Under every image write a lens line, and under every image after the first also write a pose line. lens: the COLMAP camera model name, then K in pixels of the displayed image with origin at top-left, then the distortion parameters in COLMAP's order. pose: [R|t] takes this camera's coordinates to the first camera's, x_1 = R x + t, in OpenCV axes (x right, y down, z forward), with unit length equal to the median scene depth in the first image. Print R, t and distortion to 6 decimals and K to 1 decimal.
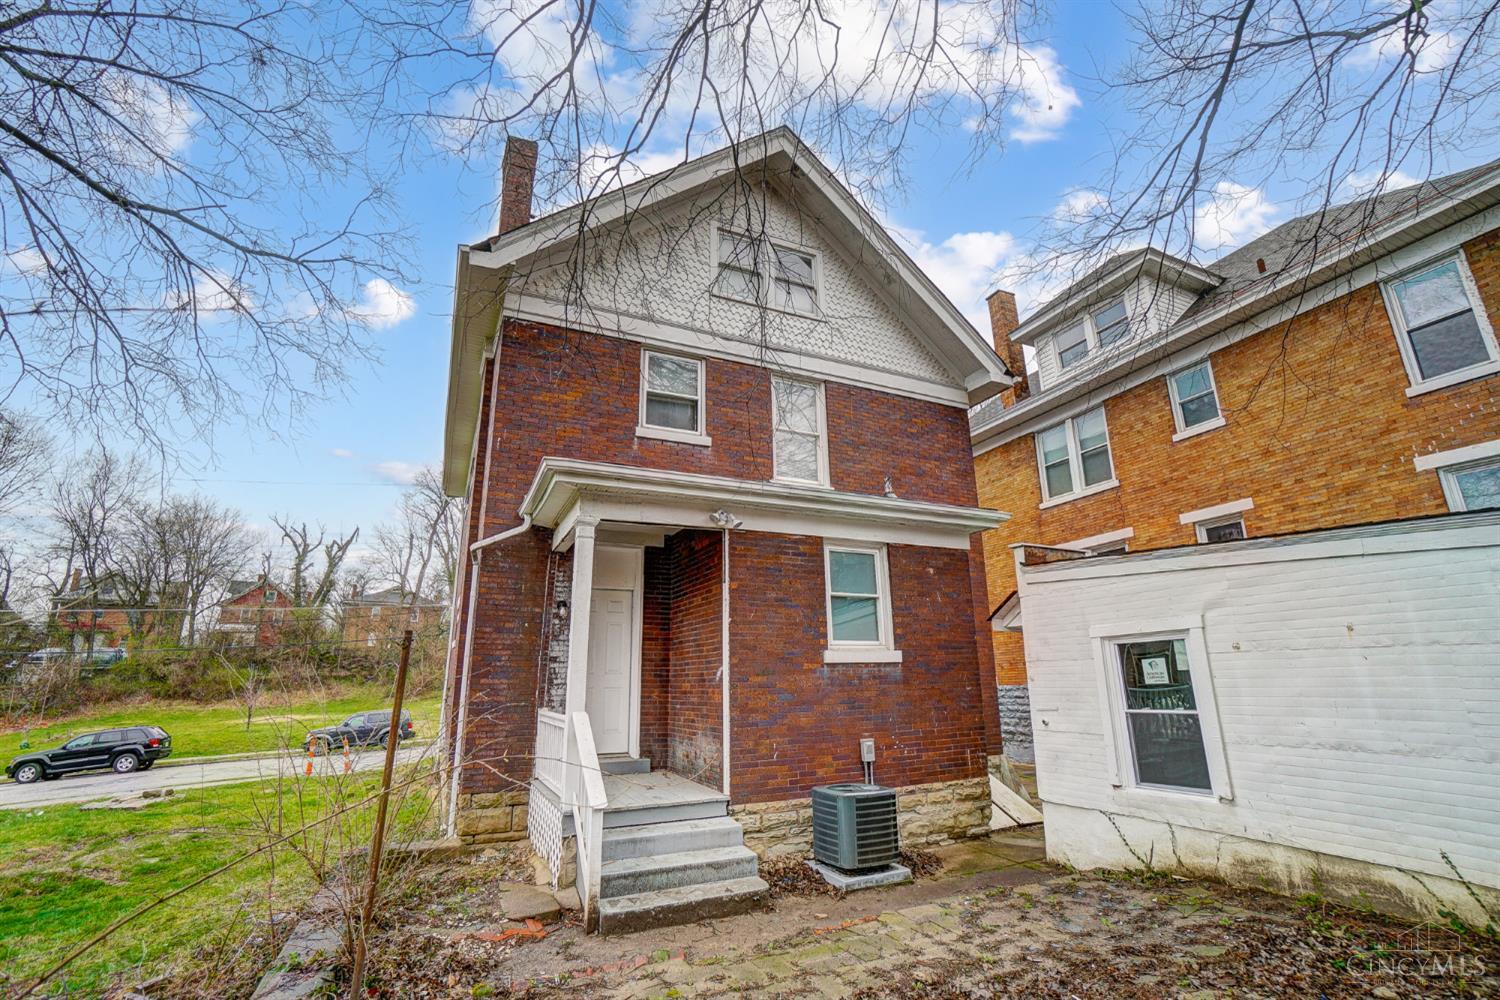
lens RADIAL K [[662.5, 0, 750.4], [0, 662.5, 496.8], [0, 0, 1]] dist [-0.070997, 0.023948]
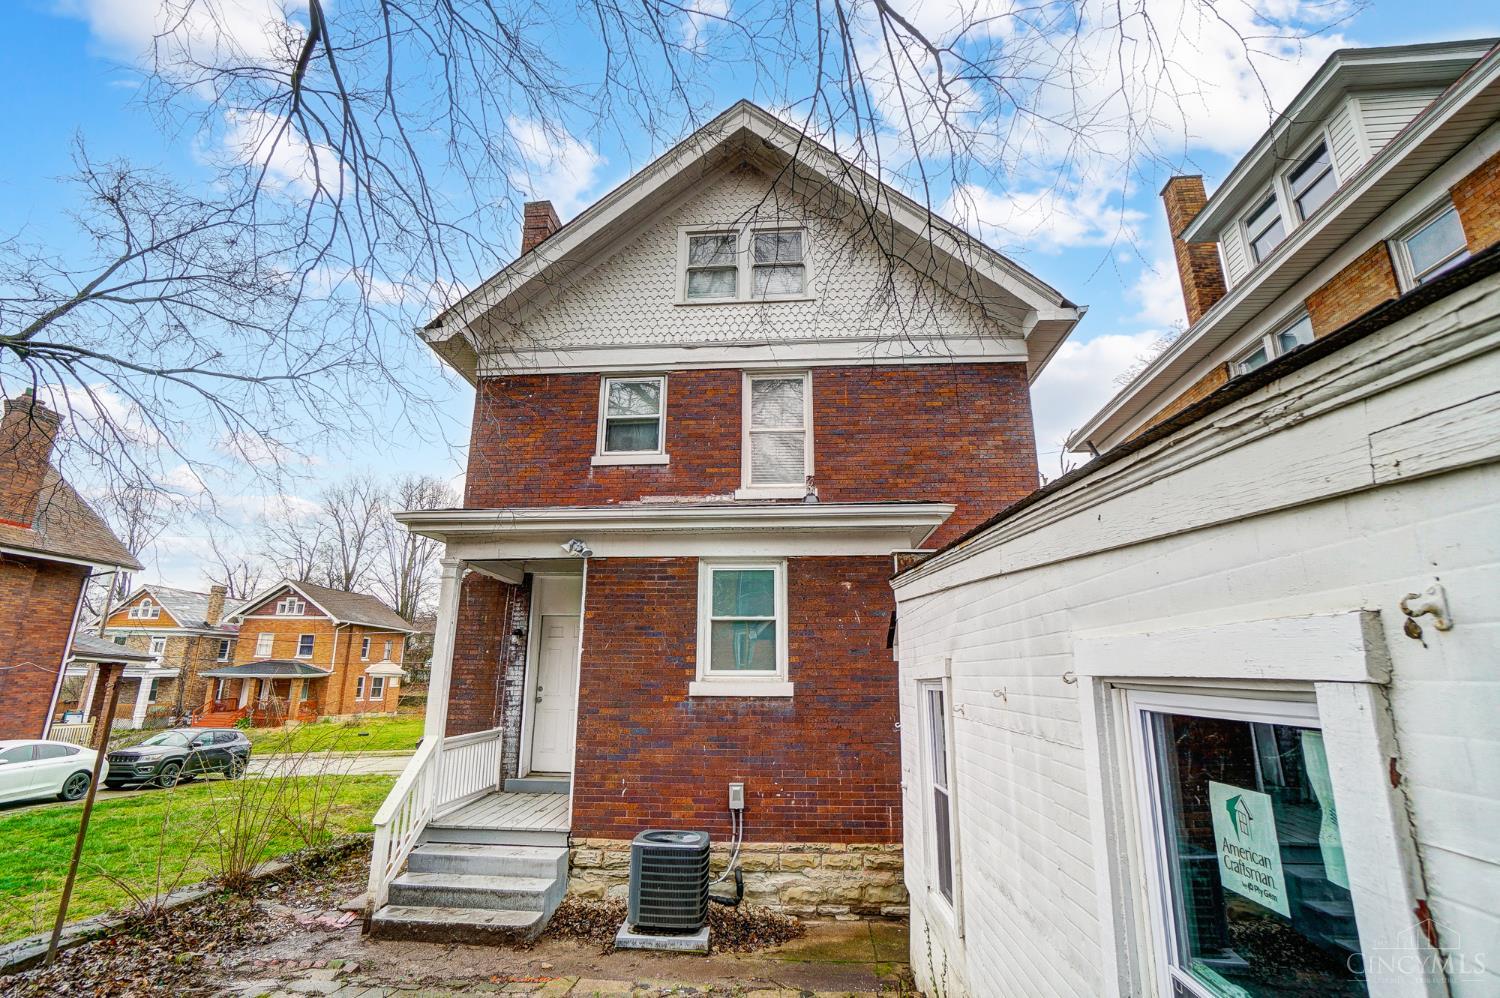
lens RADIAL K [[688.4, 0, 744.8], [0, 688.4, 498.1], [0, 0, 1]] dist [-0.067052, 0.023912]
pose [[0.872737, -0.107551, -0.476196, 0.629314], [0.113827, 0.993376, -0.015745, 0.002852], [0.474735, -0.040463, 0.879198, 0.199576]]
